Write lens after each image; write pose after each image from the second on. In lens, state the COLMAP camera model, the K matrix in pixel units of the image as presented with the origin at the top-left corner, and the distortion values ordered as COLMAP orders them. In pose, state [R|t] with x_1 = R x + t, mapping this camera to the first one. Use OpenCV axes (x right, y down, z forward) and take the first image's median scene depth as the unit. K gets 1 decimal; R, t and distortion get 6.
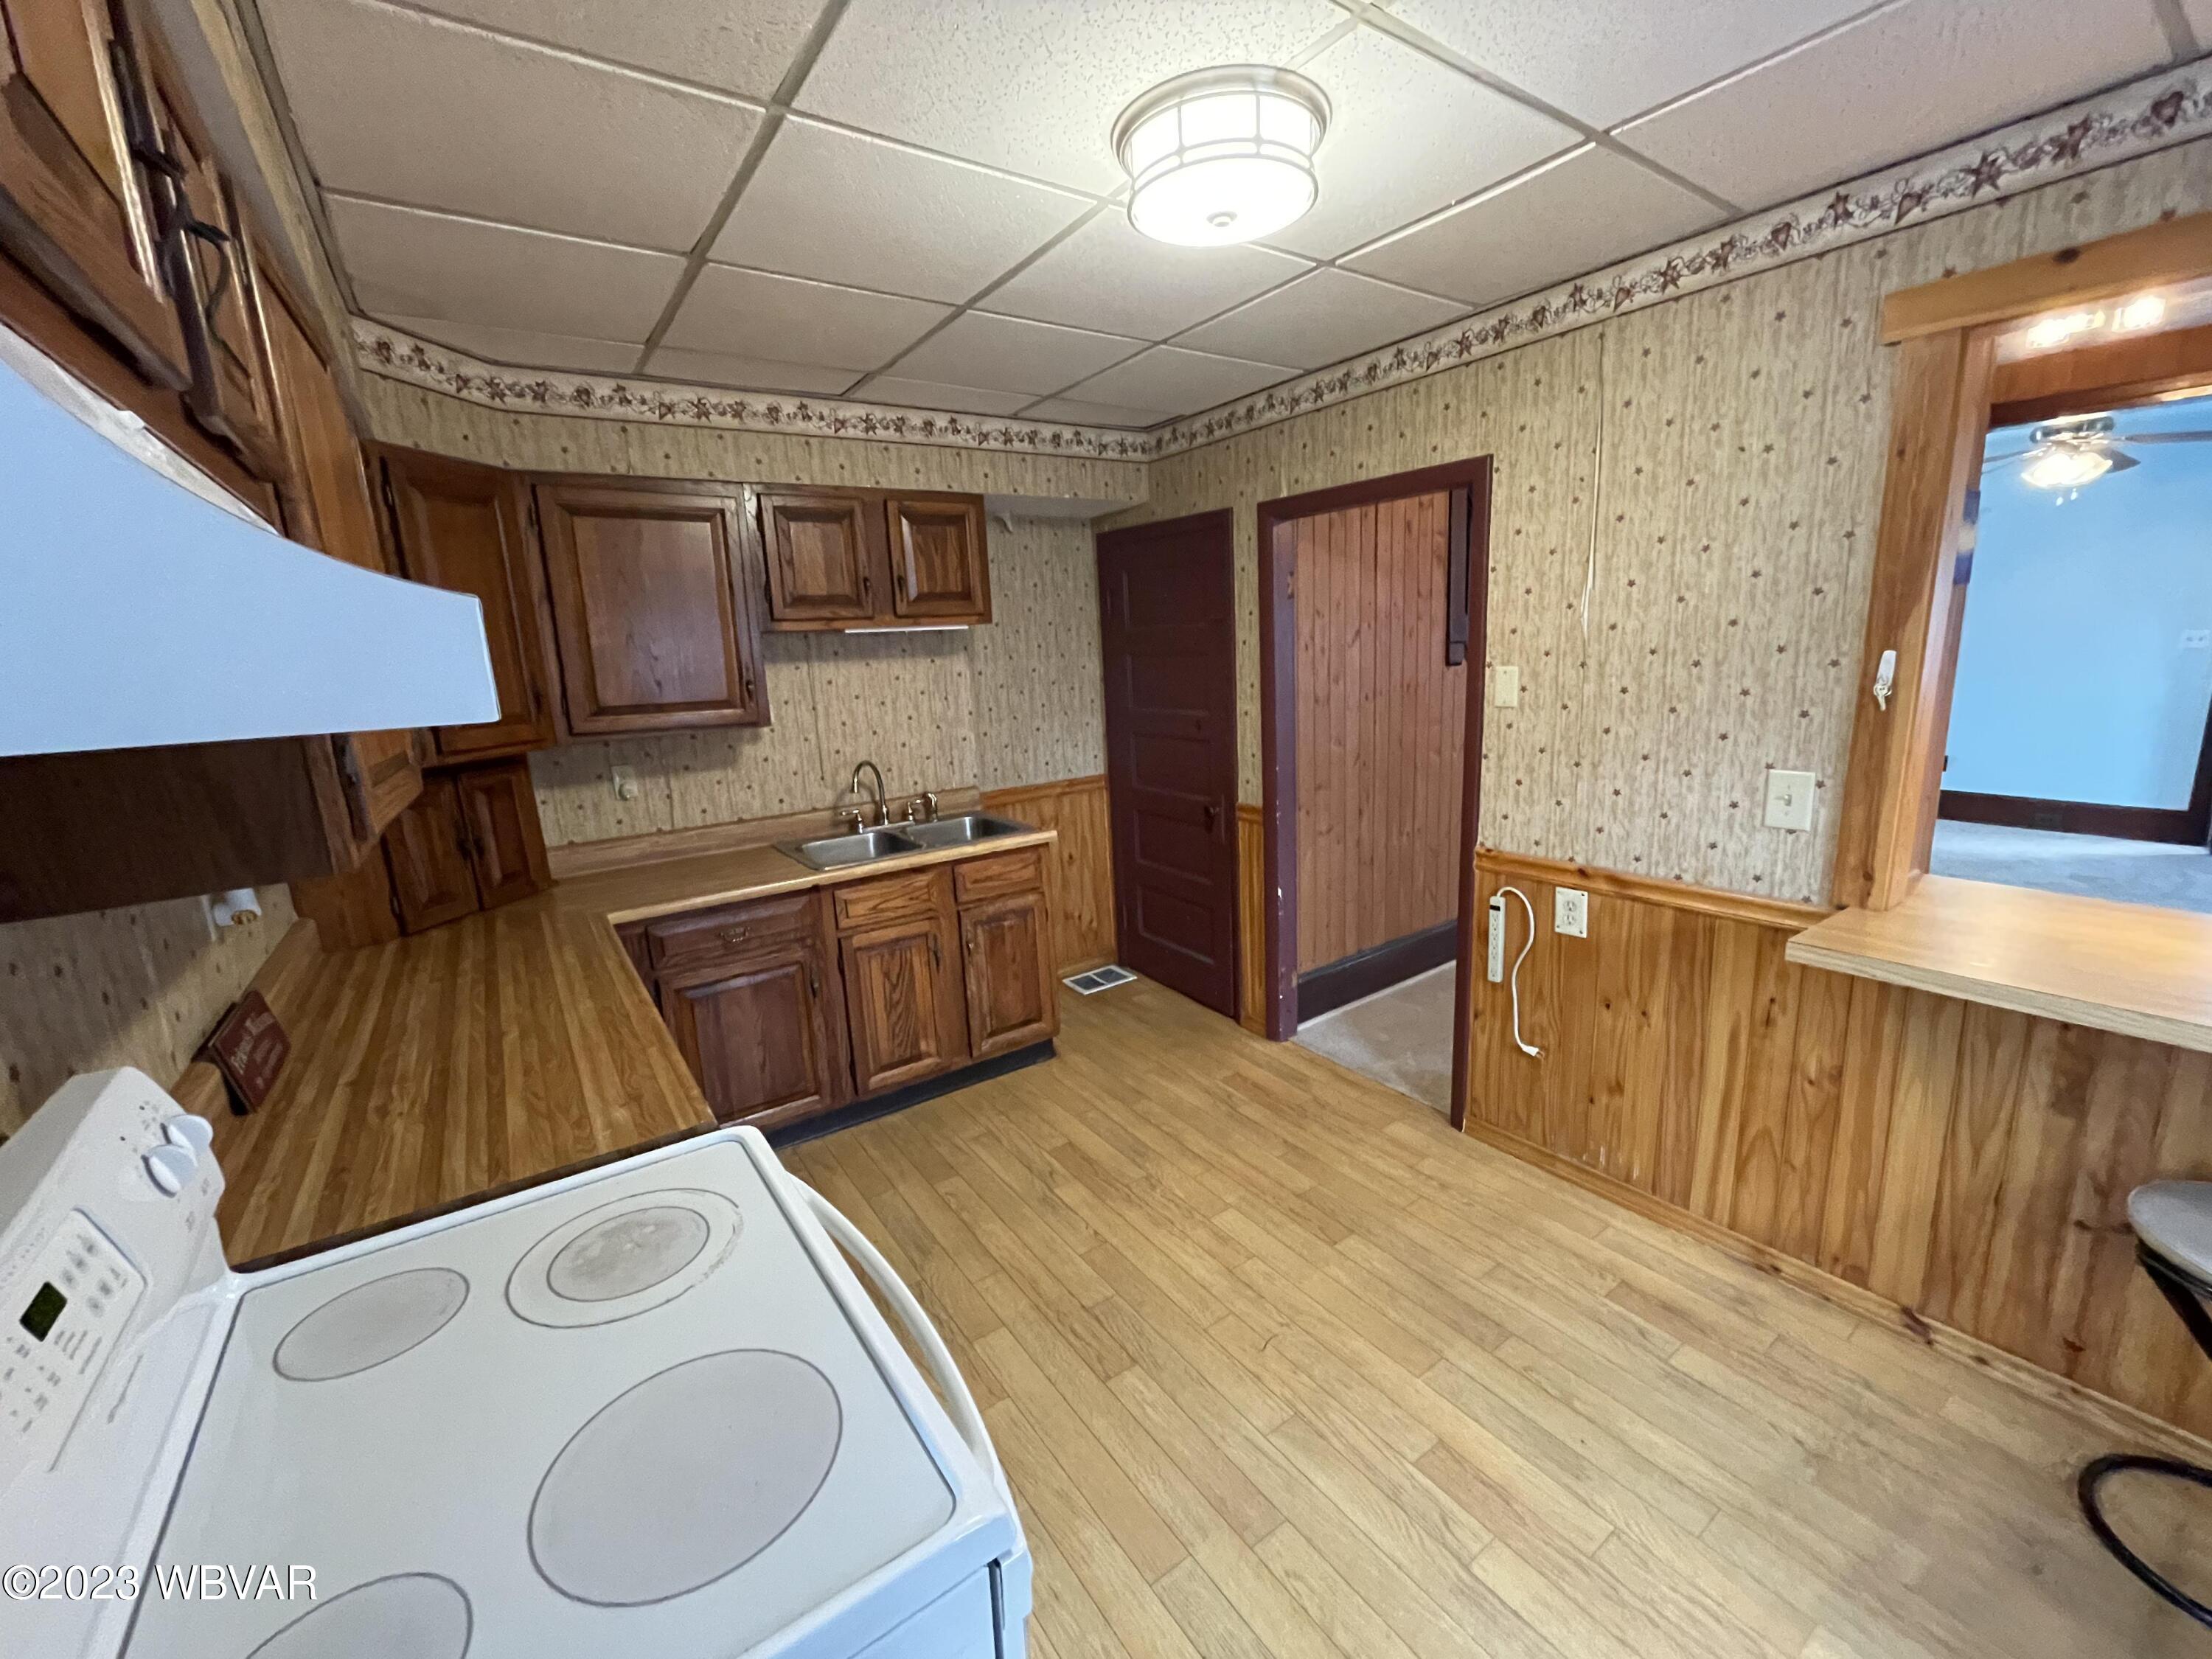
lens RADIAL K [[894.0, 0, 1106.5], [0, 894.0, 830.5], [0, 0, 1]] dist [-0.003469, 0.000192]
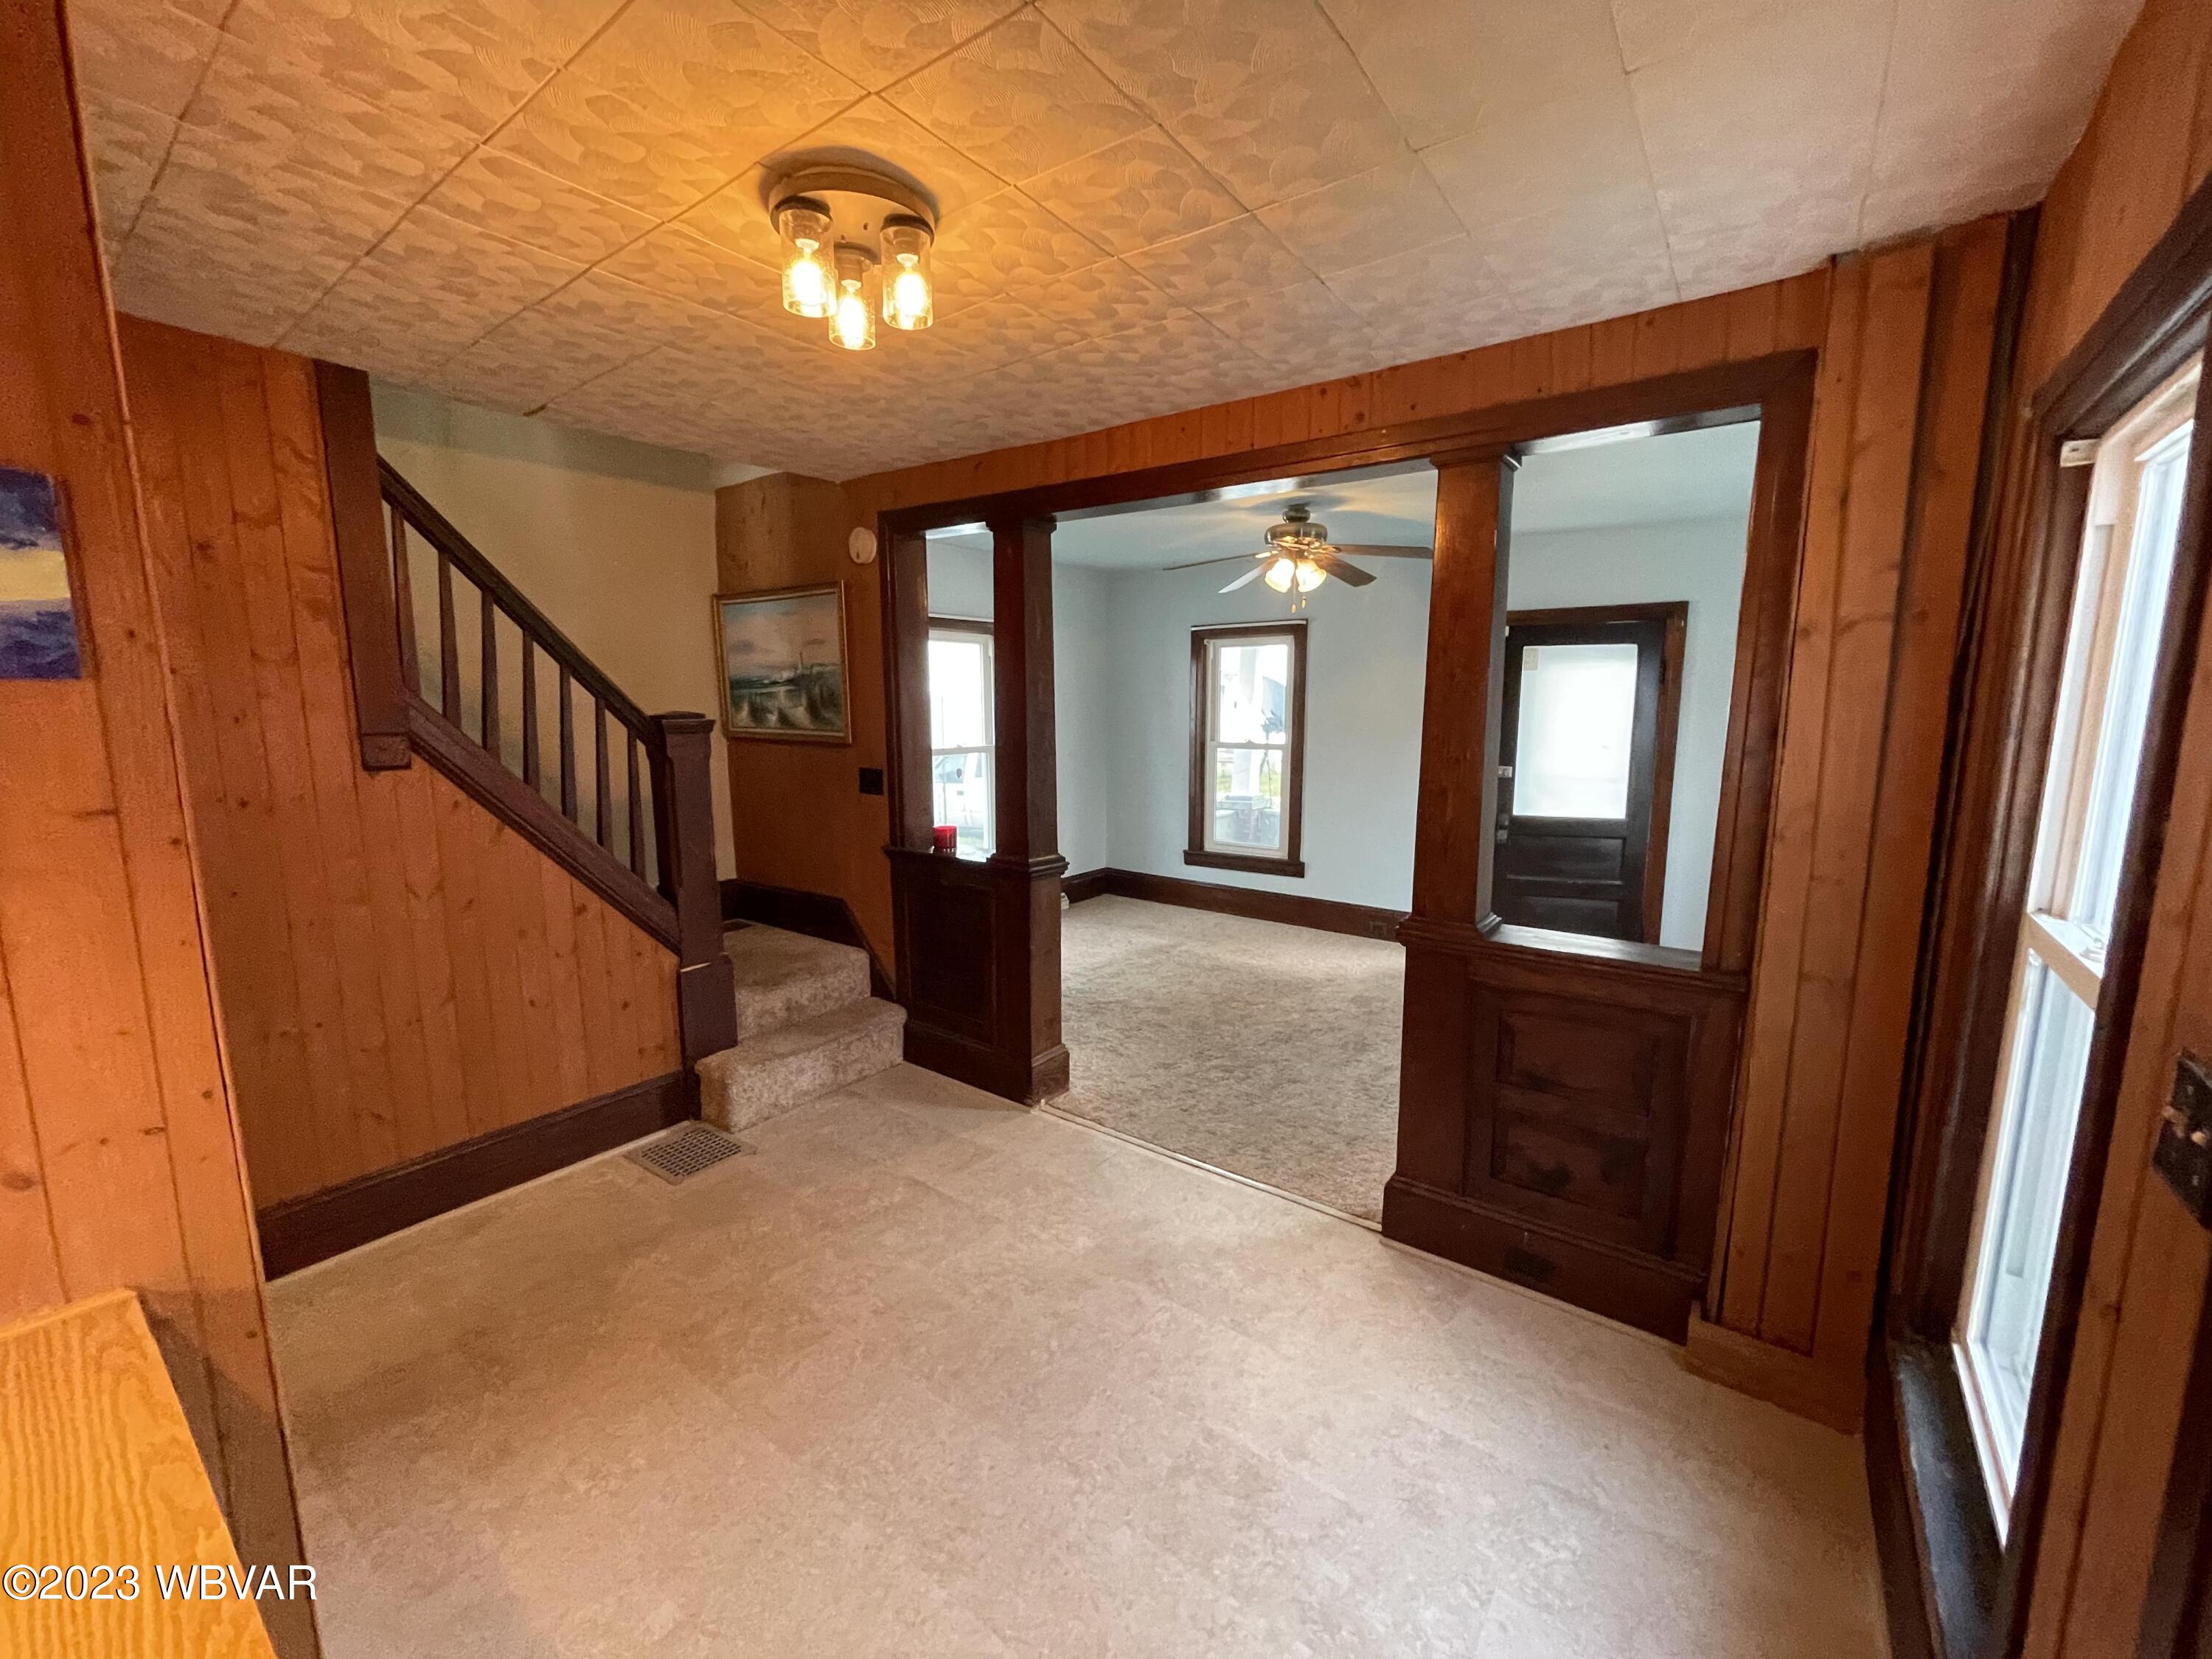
lens RADIAL K [[894.0, 0, 1110.6], [0, 894.0, 826.5], [0, 0, 1]] dist [-0.003469, 0.000192]
pose [[0.947651, 0.006264, 0.319247, 1.075719], [0.019609, 0.996779, -0.077766, -0.128568], [-0.318706, 0.079955, 0.944475, 0.339461]]
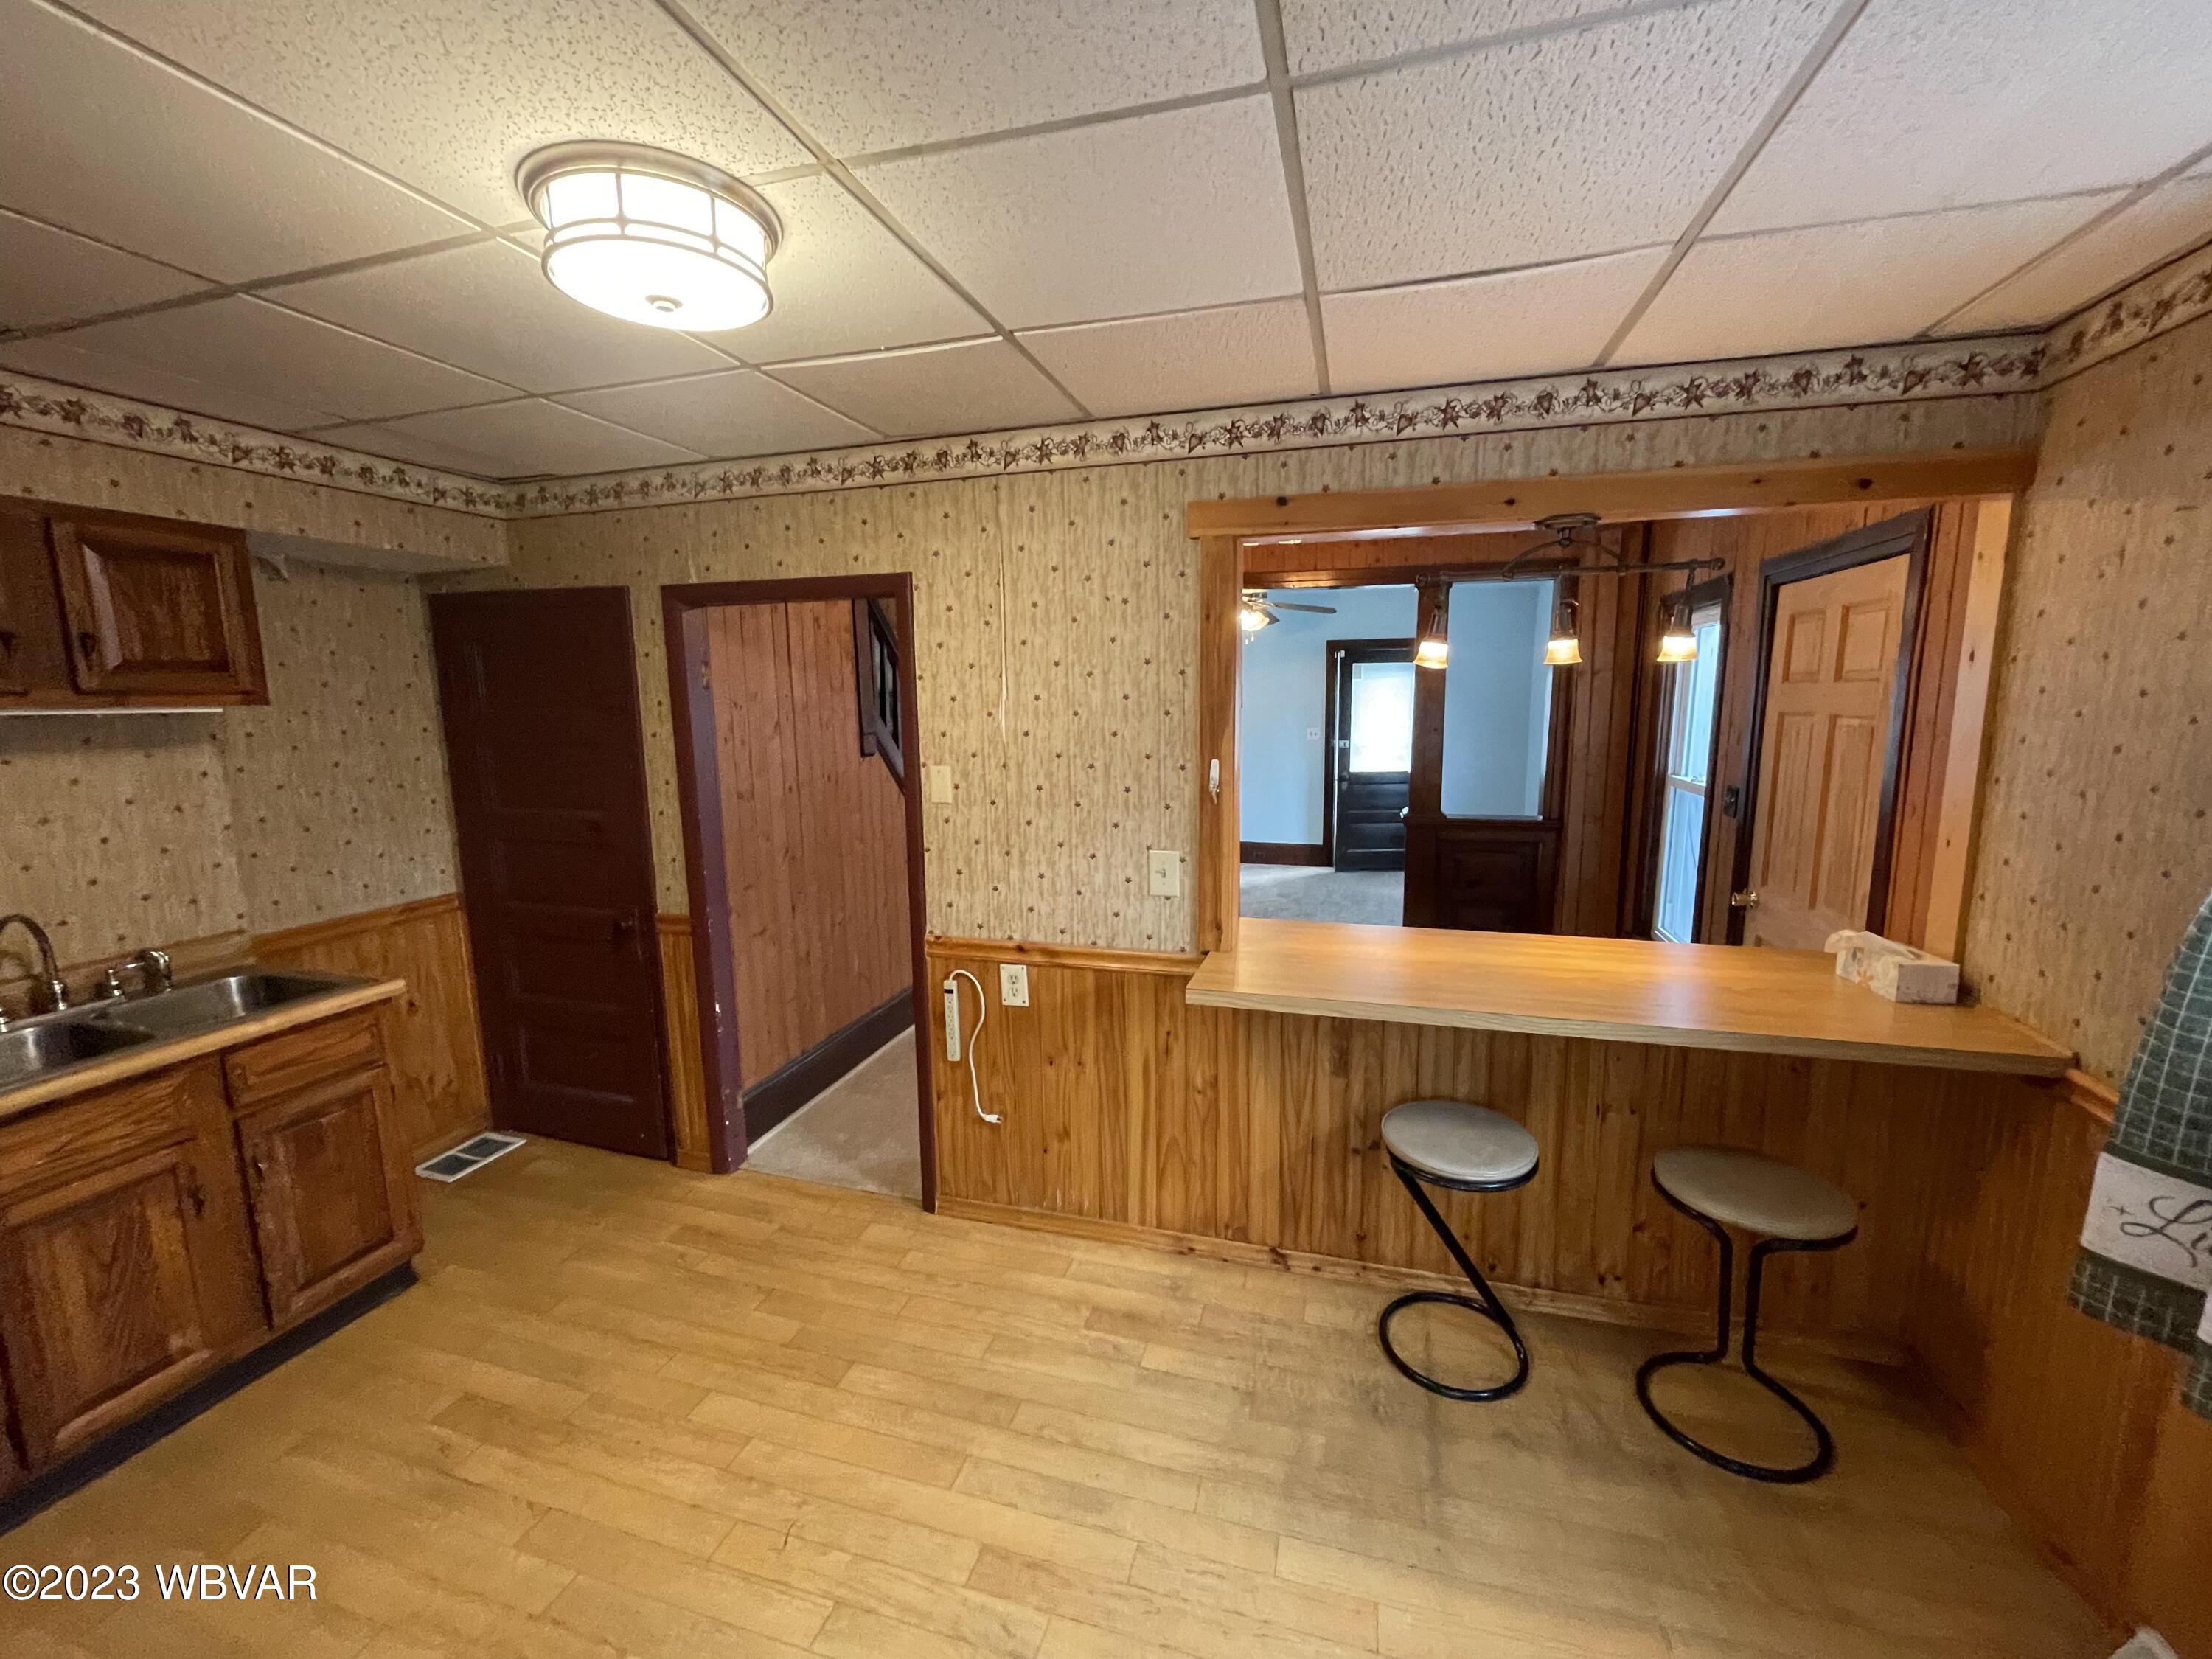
lens RADIAL K [[894.0, 0, 1110.2], [0, 894.0, 828.4], [0, 0, 1]] dist [-0.003469, 0.000192]
pose [[0.781228, -0.053409, 0.621957, -0.067086], [0.104627, 0.993442, -0.046111, -0.038089], [-0.615416, 0.101096, 0.781692, 0.037322]]
